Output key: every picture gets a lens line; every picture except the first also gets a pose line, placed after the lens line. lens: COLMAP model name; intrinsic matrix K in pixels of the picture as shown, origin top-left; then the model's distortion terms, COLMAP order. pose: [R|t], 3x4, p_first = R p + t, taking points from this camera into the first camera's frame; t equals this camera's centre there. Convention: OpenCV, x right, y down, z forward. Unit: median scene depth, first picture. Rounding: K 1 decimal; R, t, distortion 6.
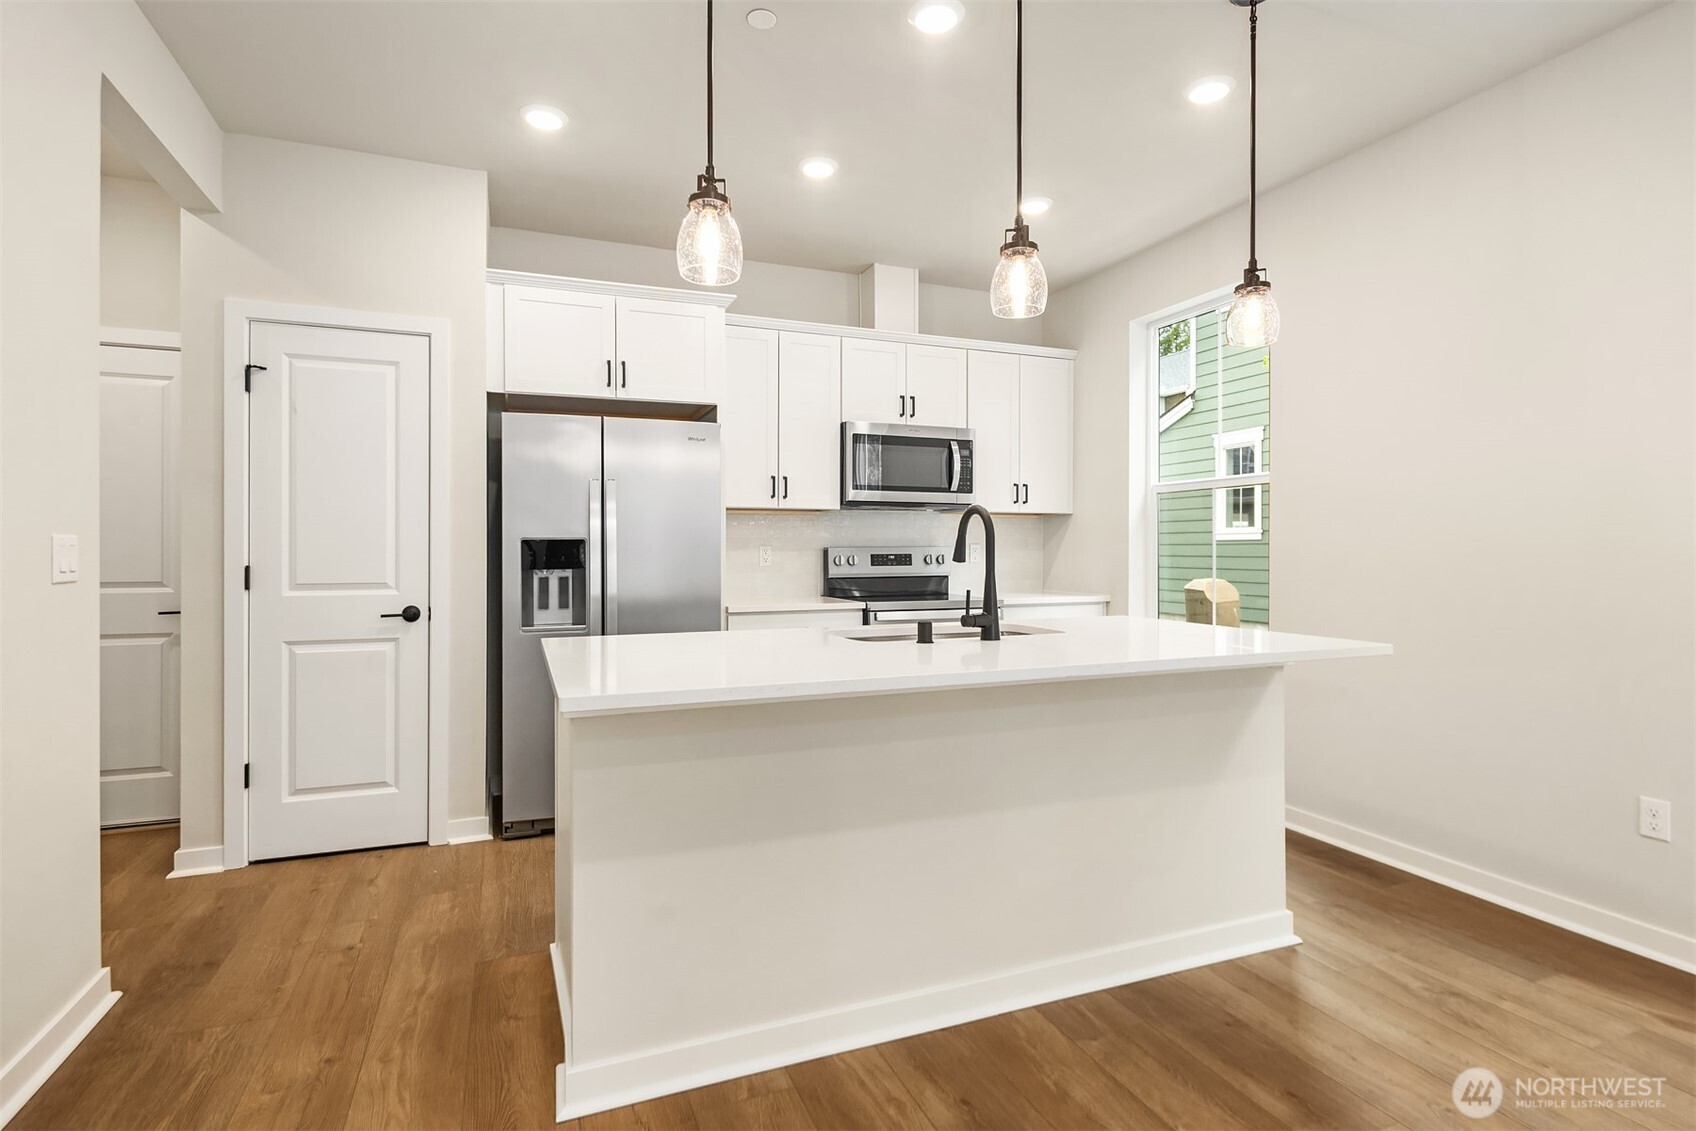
lens RADIAL K [[839.9, 0, 838.5], [0, 839.9, 556.0], [0, 0, 1]] dist [0.016473, -0.002698]
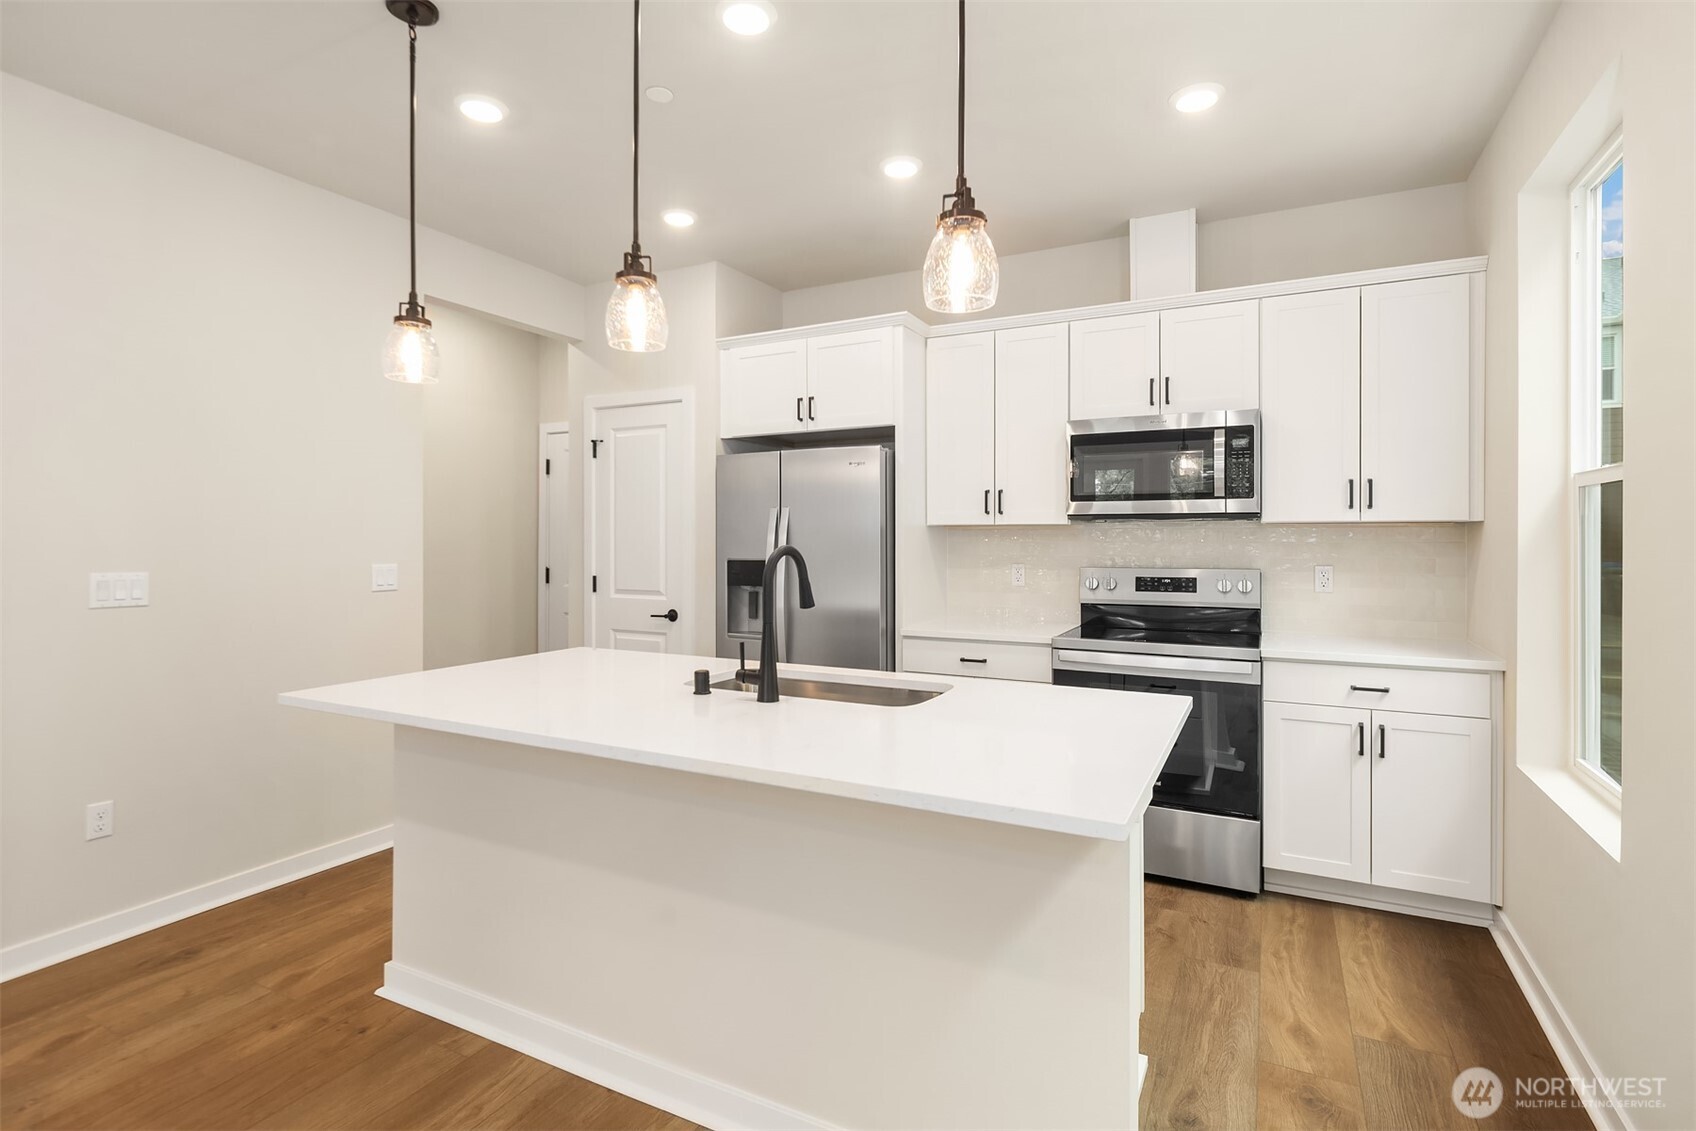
lens RADIAL K [[839.9, 0, 835.7], [0, 839.9, 536.6], [0, 0, 1]] dist [0.016473, -0.002698]
pose [[0.648370, 0.001364, -0.761324, 0.514975], [-0.005537, 0.999980, -0.002924, -0.040501], [0.761305, 0.006112, 0.648365, 0.274900]]
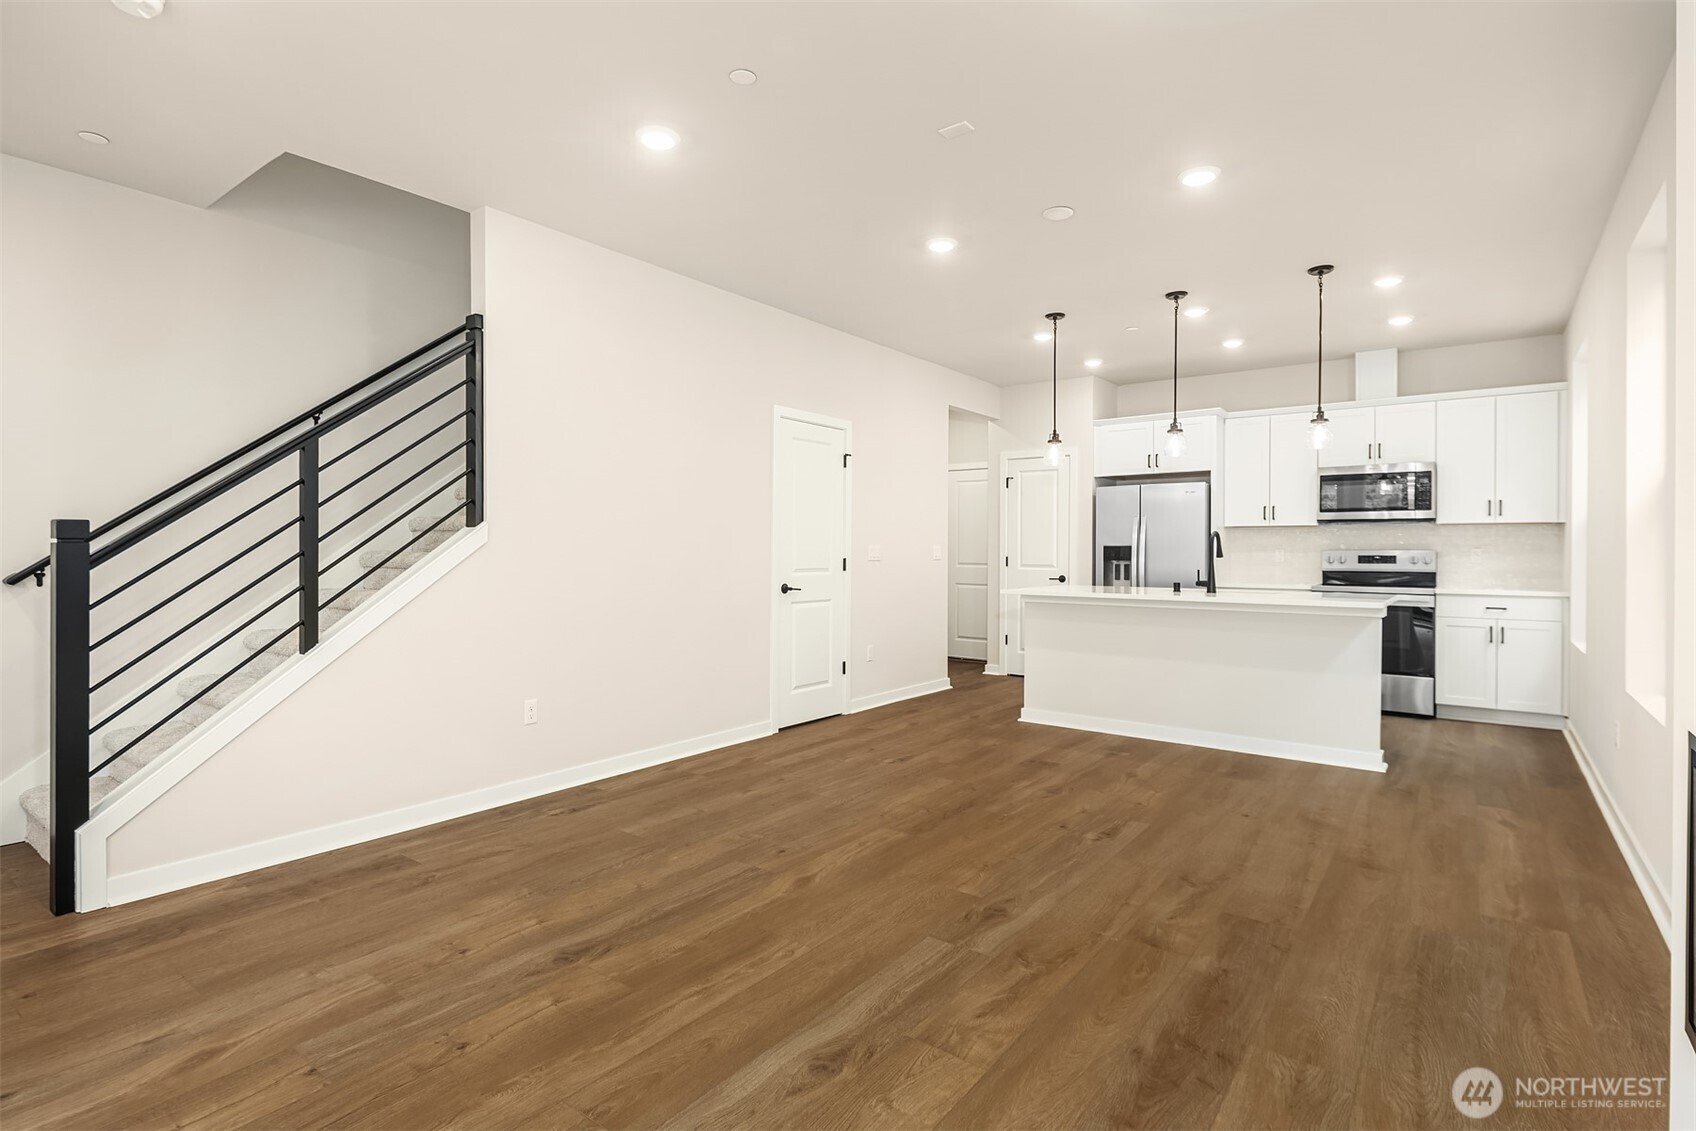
lens RADIAL K [[839.9, 0, 837.7], [0, 839.9, 549.4], [0, 0, 1]] dist [0.016473, -0.002698]
pose [[0.516826, 0.005471, -0.856073, 0.887074], [-0.009866, 0.999951, 0.000434, -0.004253], [0.856034, 0.008222, 0.516855, -0.544375]]
